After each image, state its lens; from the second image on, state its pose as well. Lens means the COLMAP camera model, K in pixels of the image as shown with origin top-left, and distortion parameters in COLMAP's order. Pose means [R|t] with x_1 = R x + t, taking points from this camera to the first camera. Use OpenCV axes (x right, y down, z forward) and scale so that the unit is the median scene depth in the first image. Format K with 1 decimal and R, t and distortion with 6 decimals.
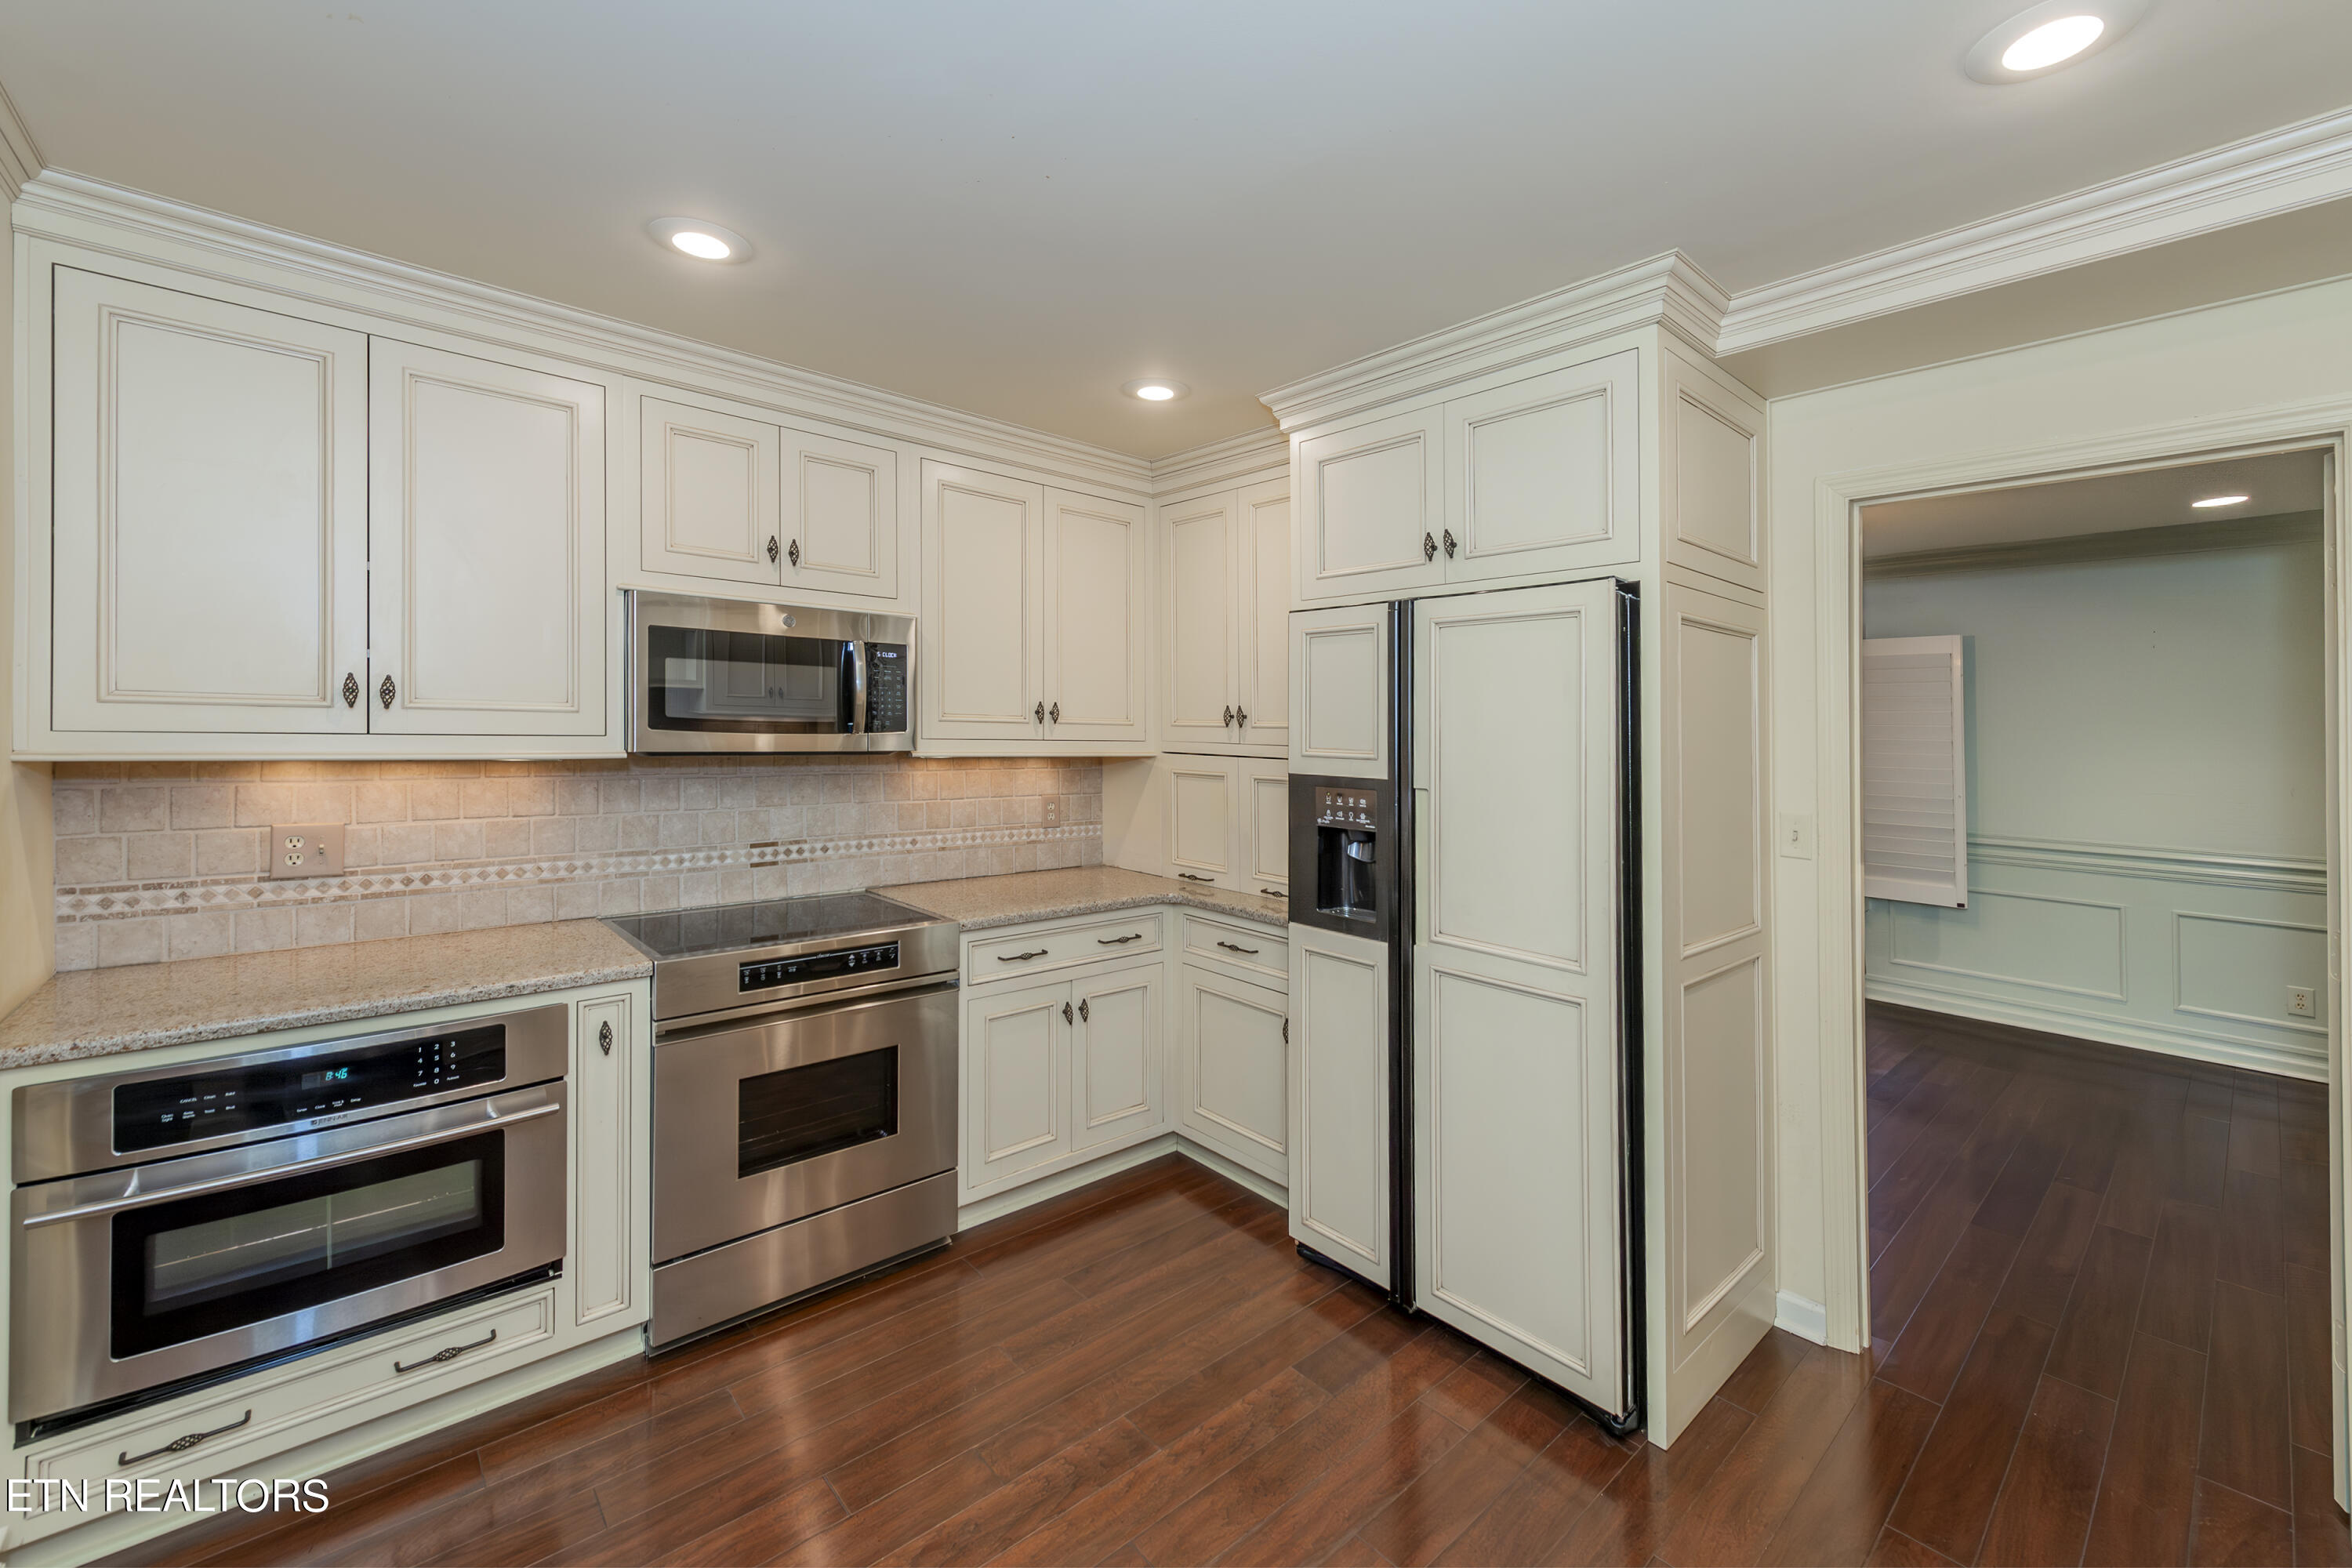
lens RADIAL K [[961.0, 0, 1211.4], [0, 961.0, 714.0], [0, 0, 1]] dist [0.004936, -0.001225]
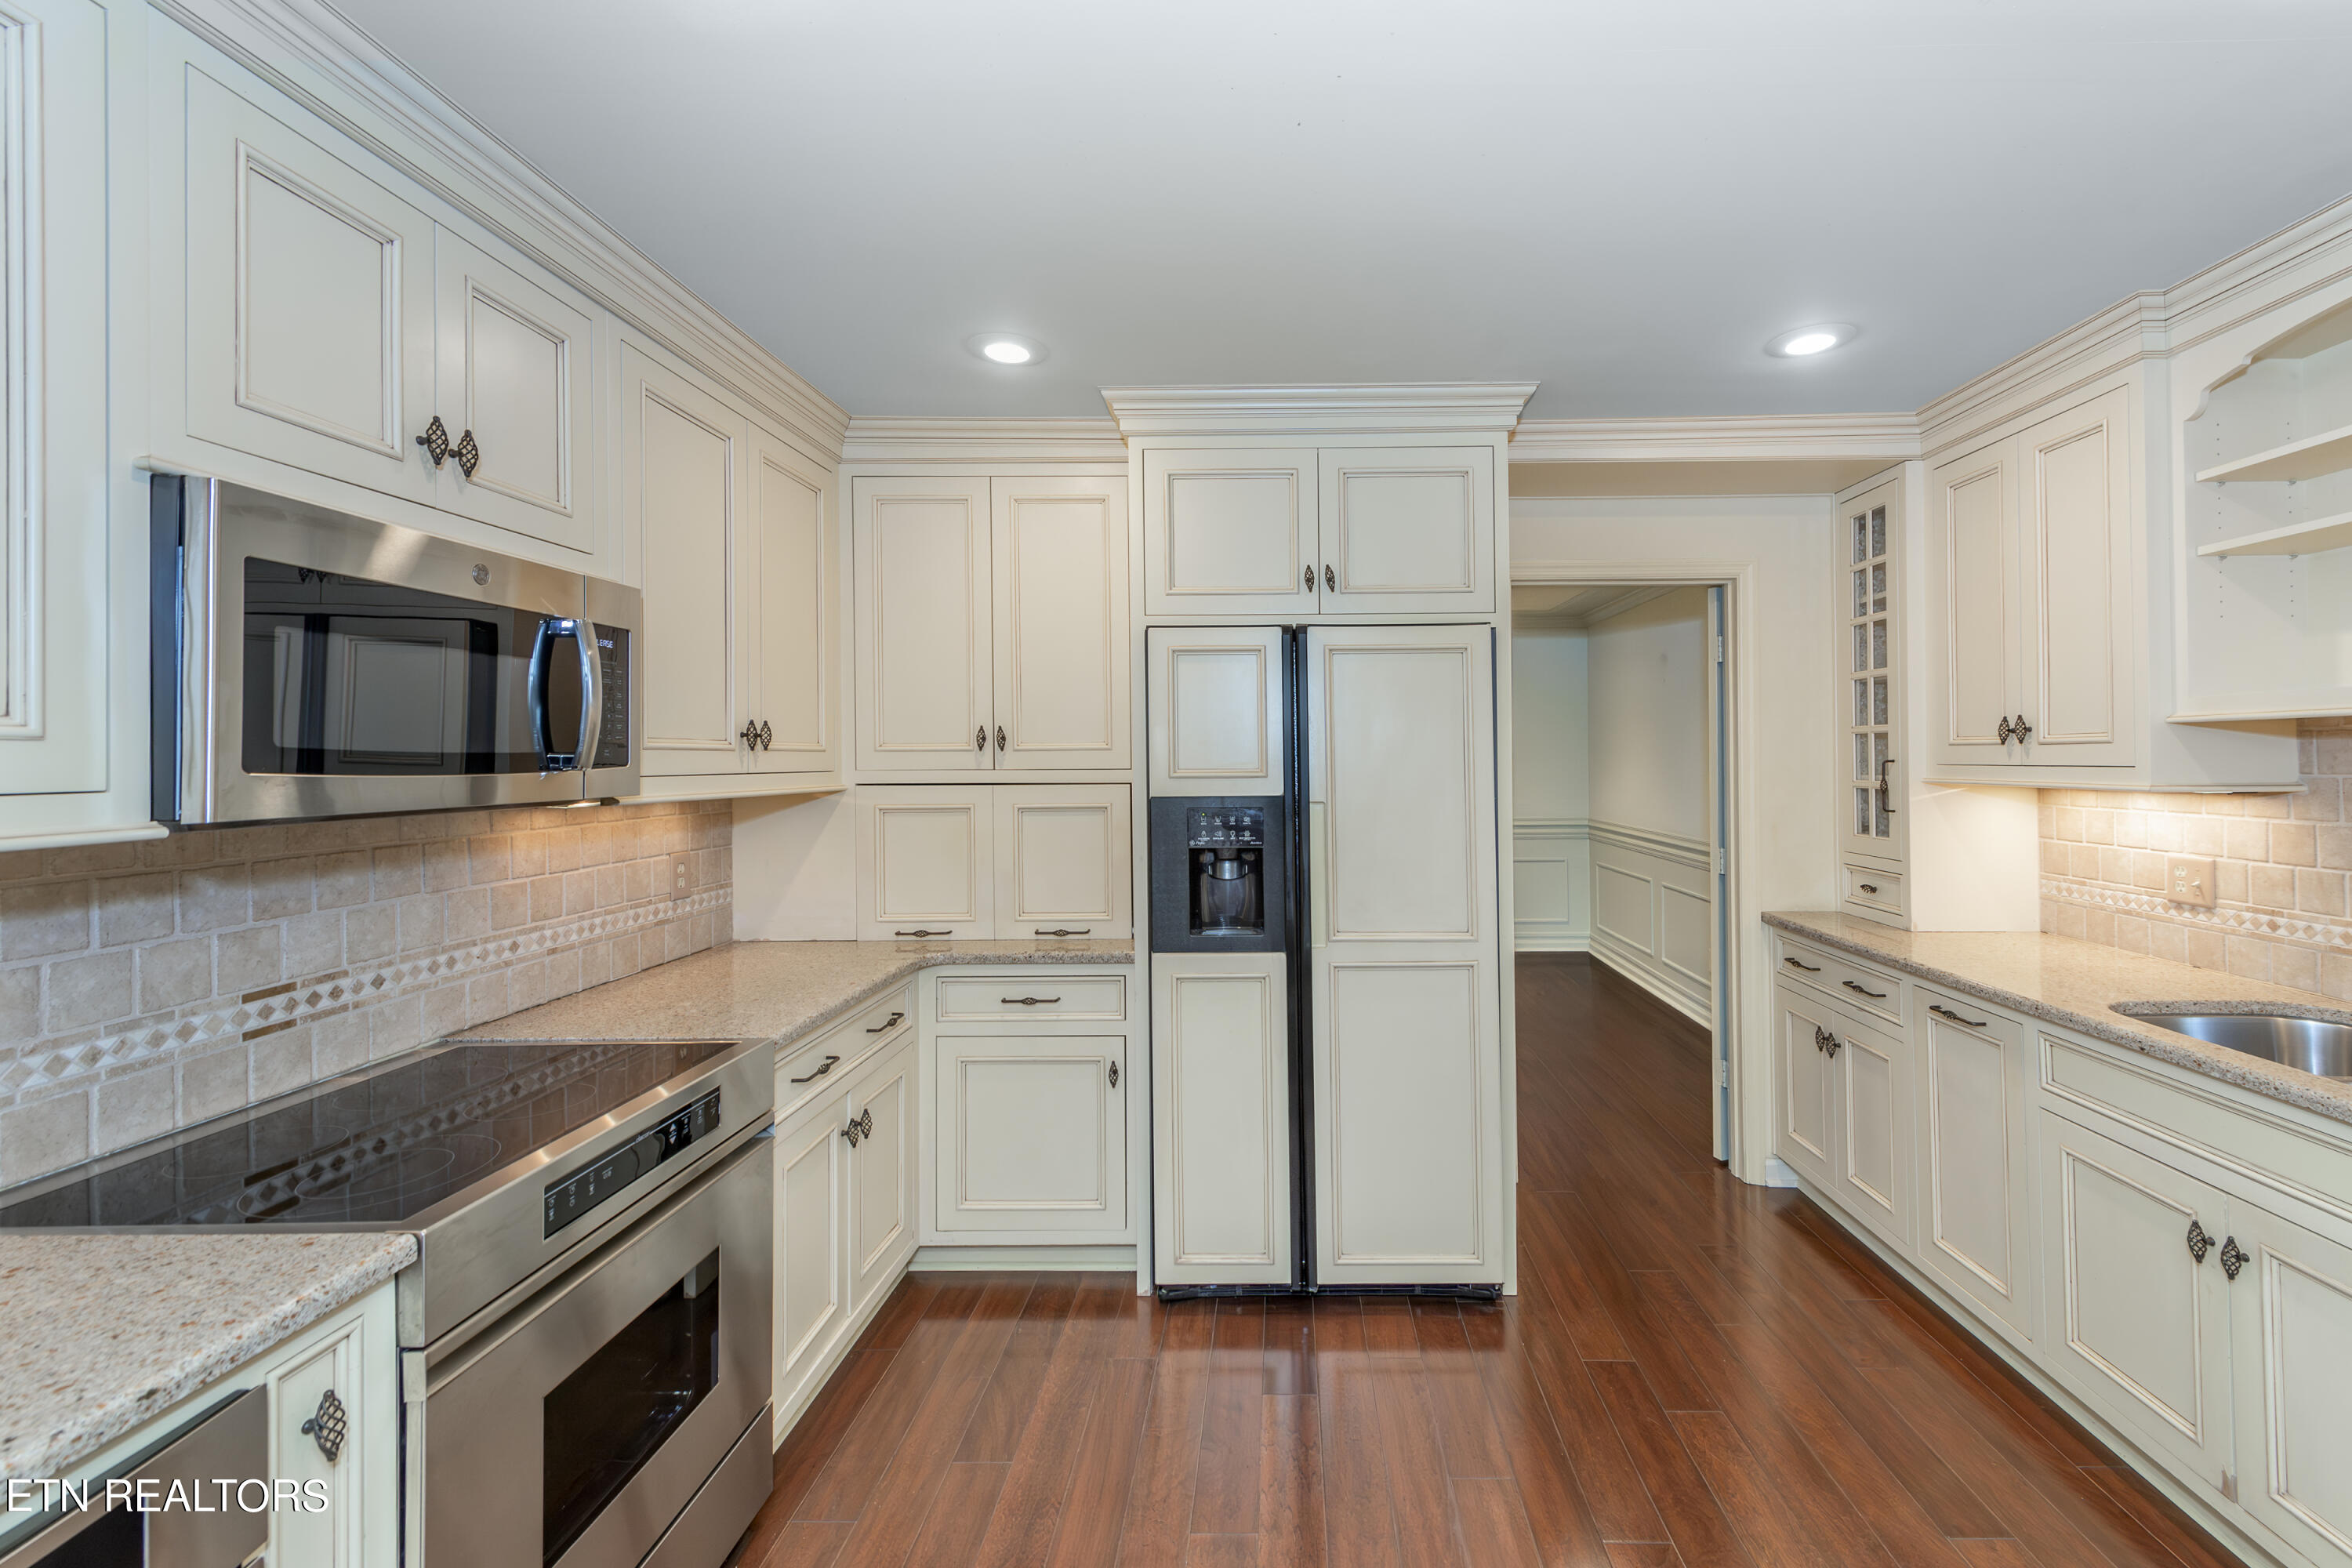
lens RADIAL K [[961.0, 0, 1267.5], [0, 961.0, 730.5], [0, 0, 1]] dist [0.004936, -0.001225]
pose [[0.676489, -0.004082, 0.736441, -0.499347], [0.009206, 0.999953, -0.002914, 0.000422], [-0.736395, 0.008751, 0.676495, 0.253498]]
